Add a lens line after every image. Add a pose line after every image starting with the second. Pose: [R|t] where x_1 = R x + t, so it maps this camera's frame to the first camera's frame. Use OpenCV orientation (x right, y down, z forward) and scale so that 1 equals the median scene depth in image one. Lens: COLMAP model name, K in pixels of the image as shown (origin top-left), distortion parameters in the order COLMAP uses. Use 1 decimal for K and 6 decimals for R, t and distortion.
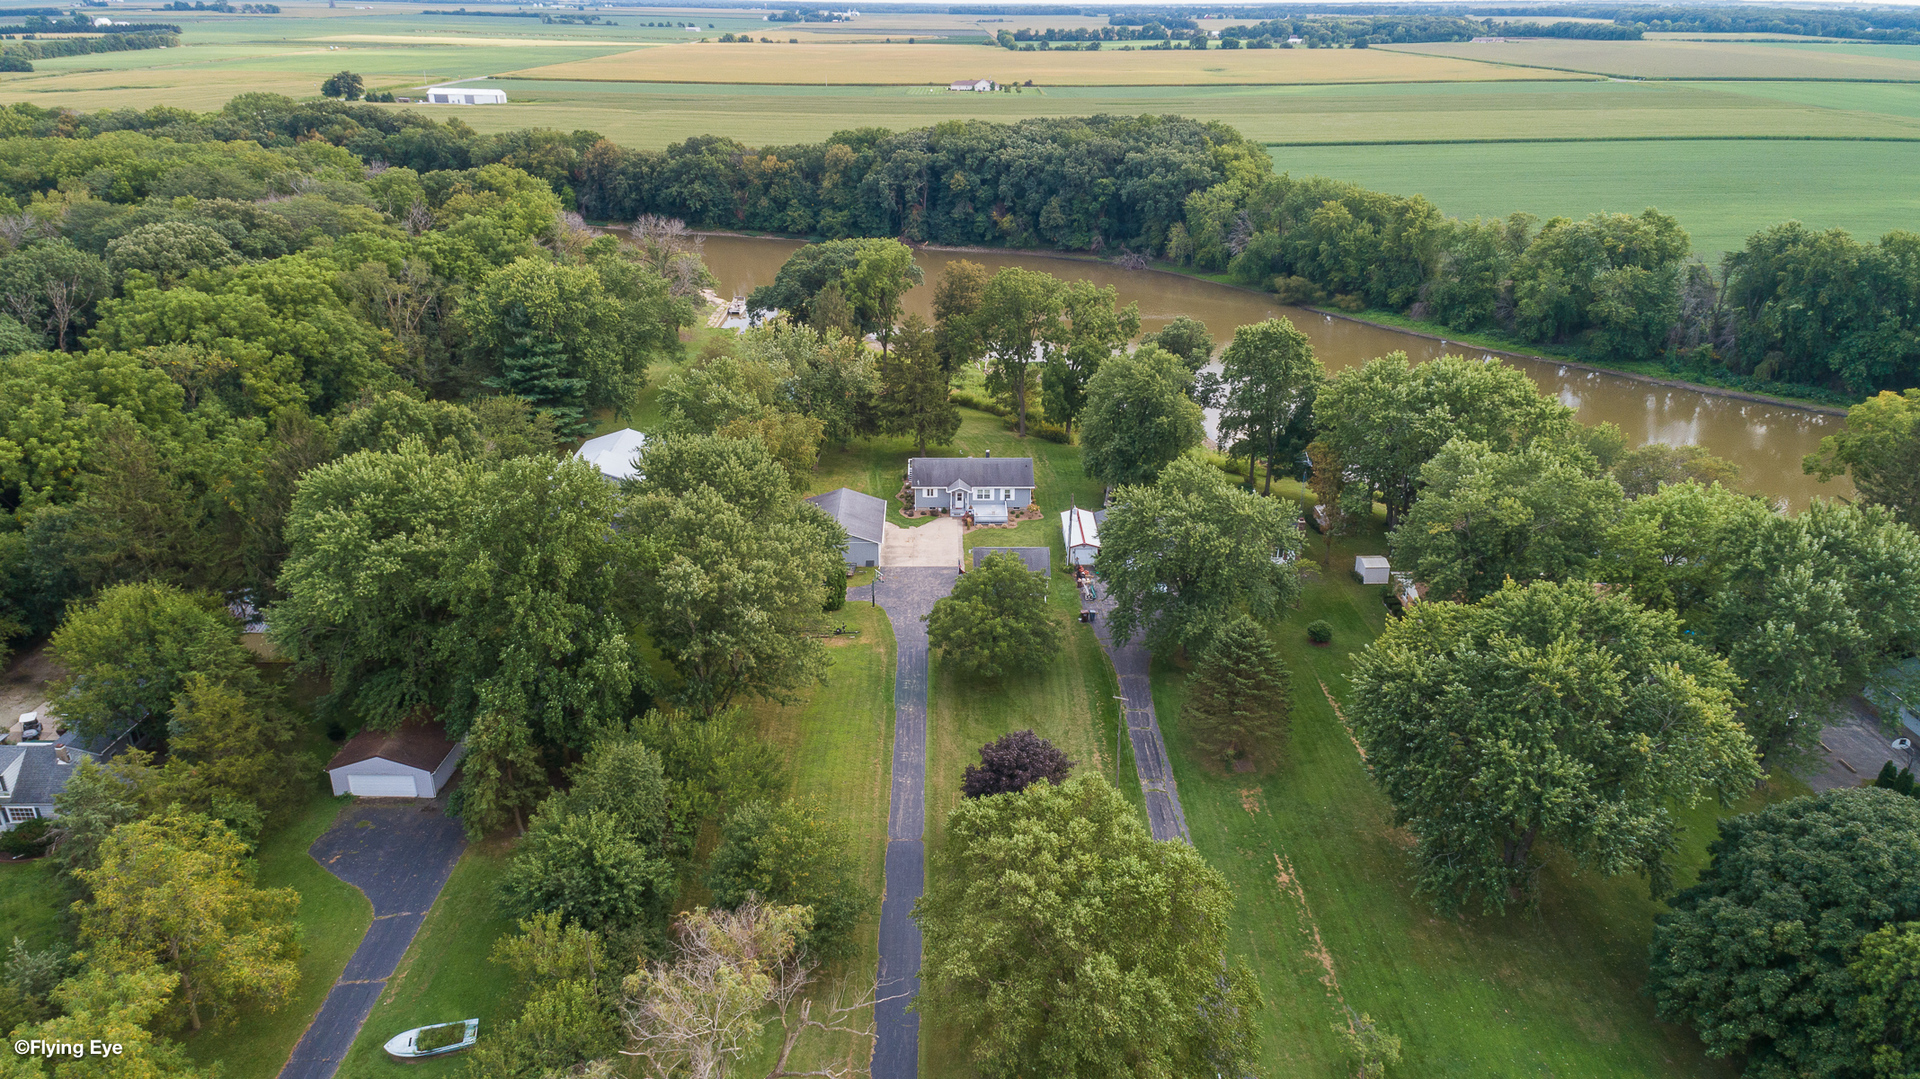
lens RADIAL K [[1259.3, 0, 960.0], [0, 1259.3, 539.5], [0, 0, 1]] dist [0.182936, -0.184291]
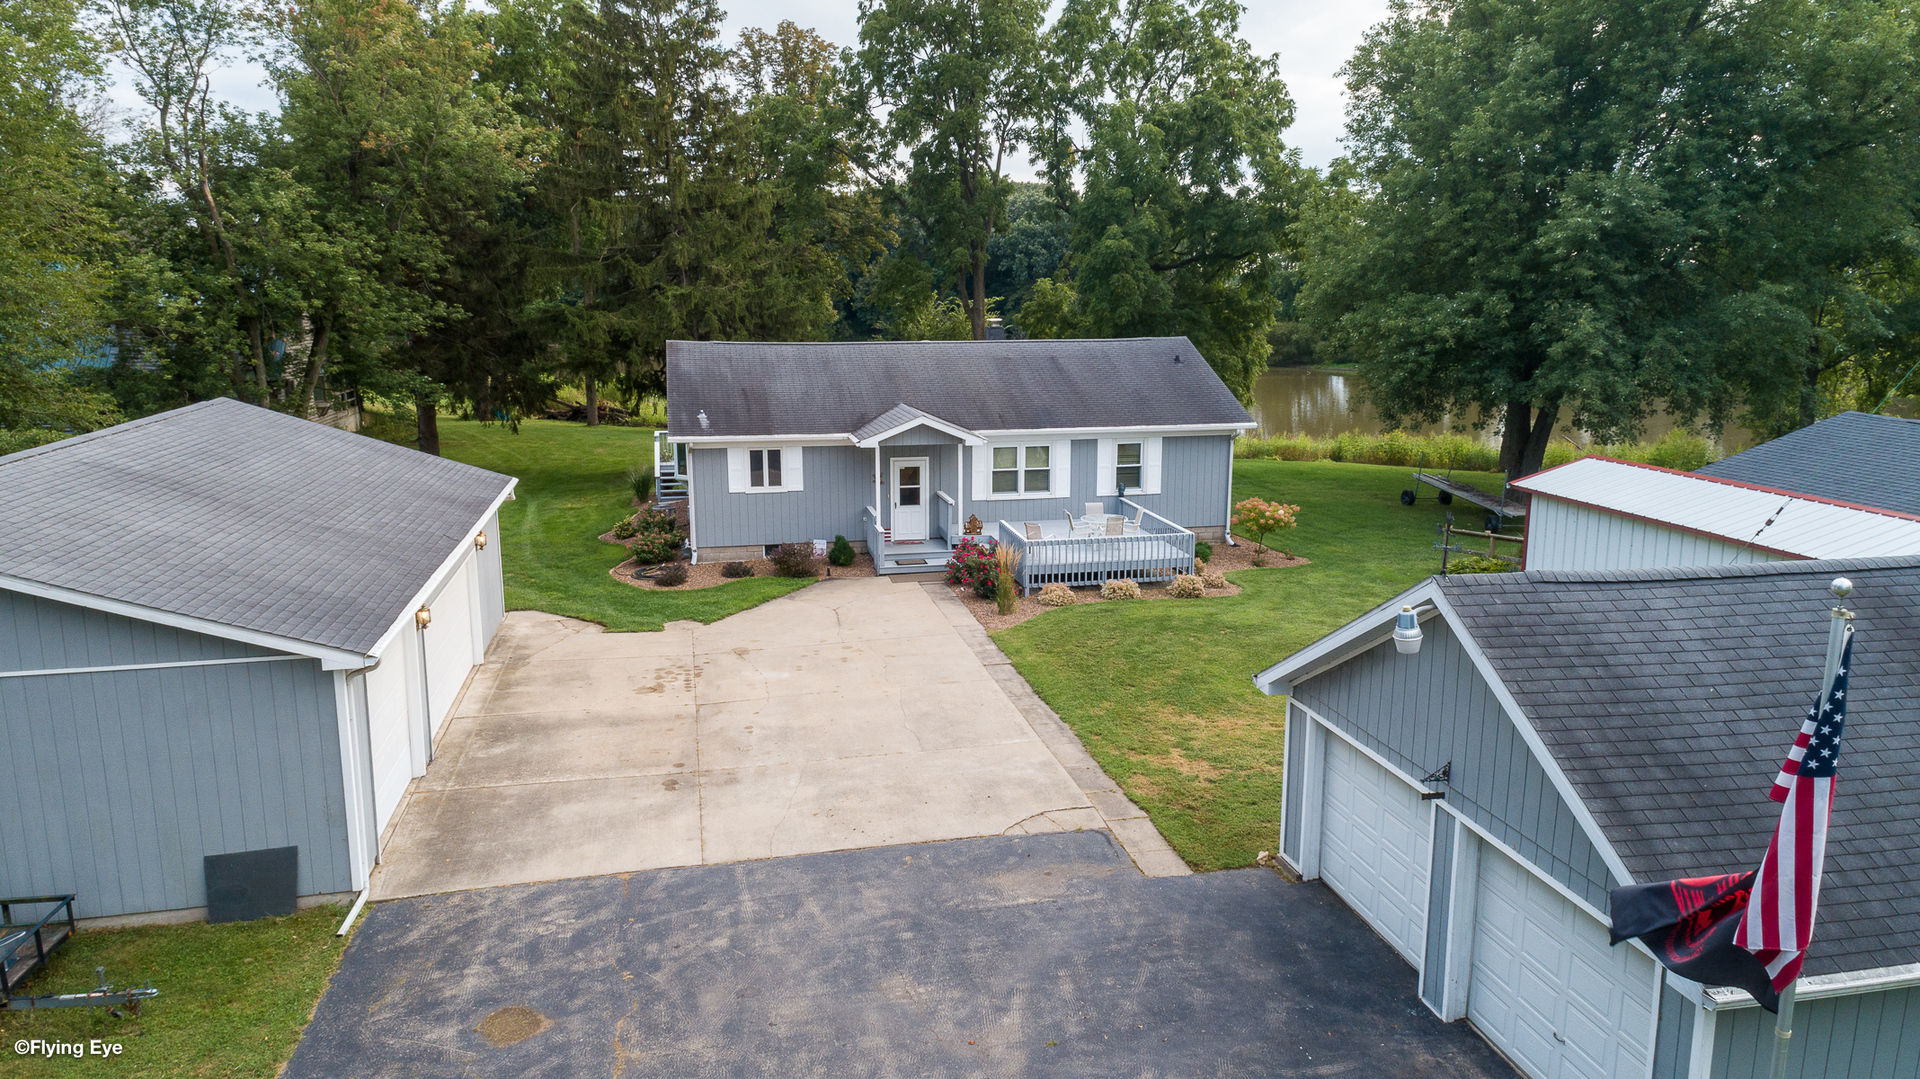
lens RADIAL K [[1259.3, 0, 960.0], [0, 1259.3, 539.5], [0, 0, 1]] dist [0.182936, -0.184291]
pose [[0.980869, -0.041285, 0.190240, -0.017701], [0.078239, 0.978456, -0.191056, 0.008335], [-0.178254, 0.202285, 0.962967, 0.441945]]
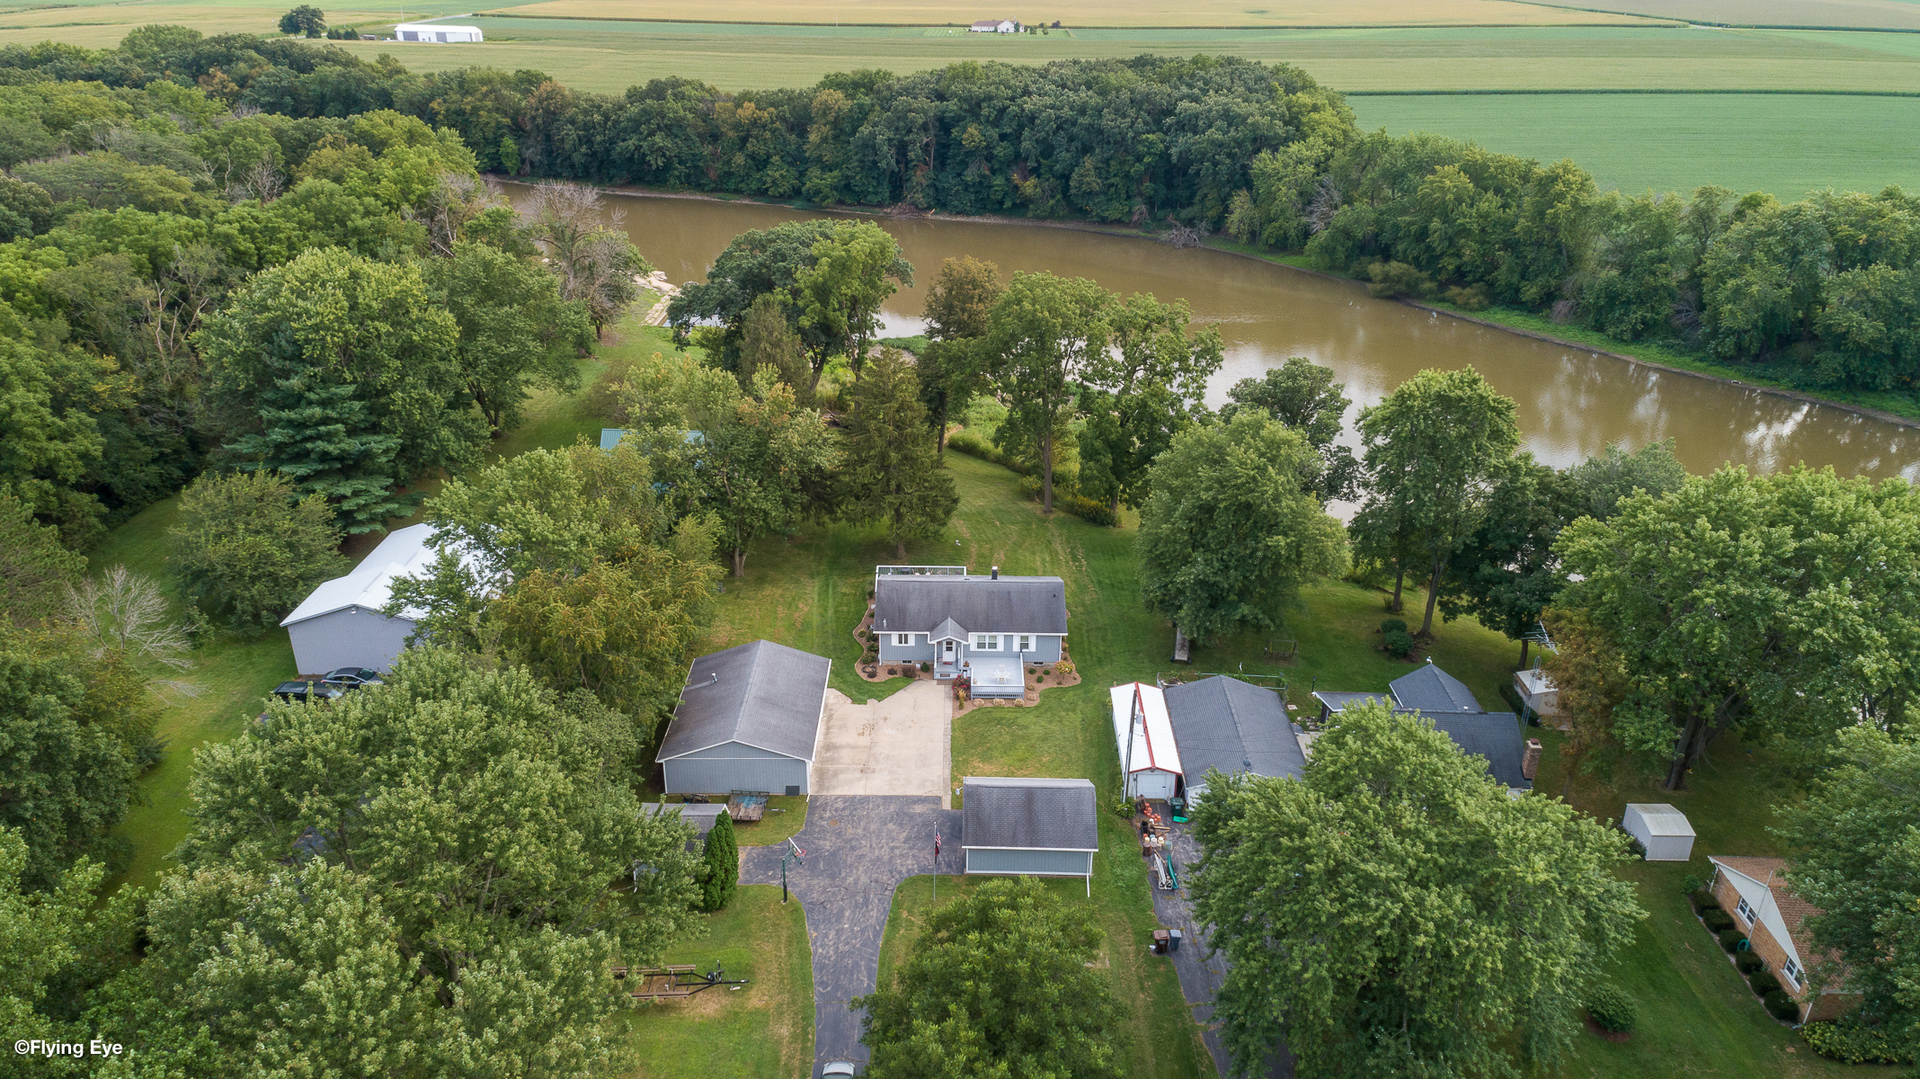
lens RADIAL K [[1259.3, 0, 960.0], [0, 1259.3, 539.5], [0, 0, 1]] dist [0.182936, -0.184291]
pose [[0.999818, 0.012661, -0.014255, 0.007476], [-0.012143, 0.999283, 0.035856, -0.061089], [0.014699, -0.035676, 0.999255, 0.201188]]
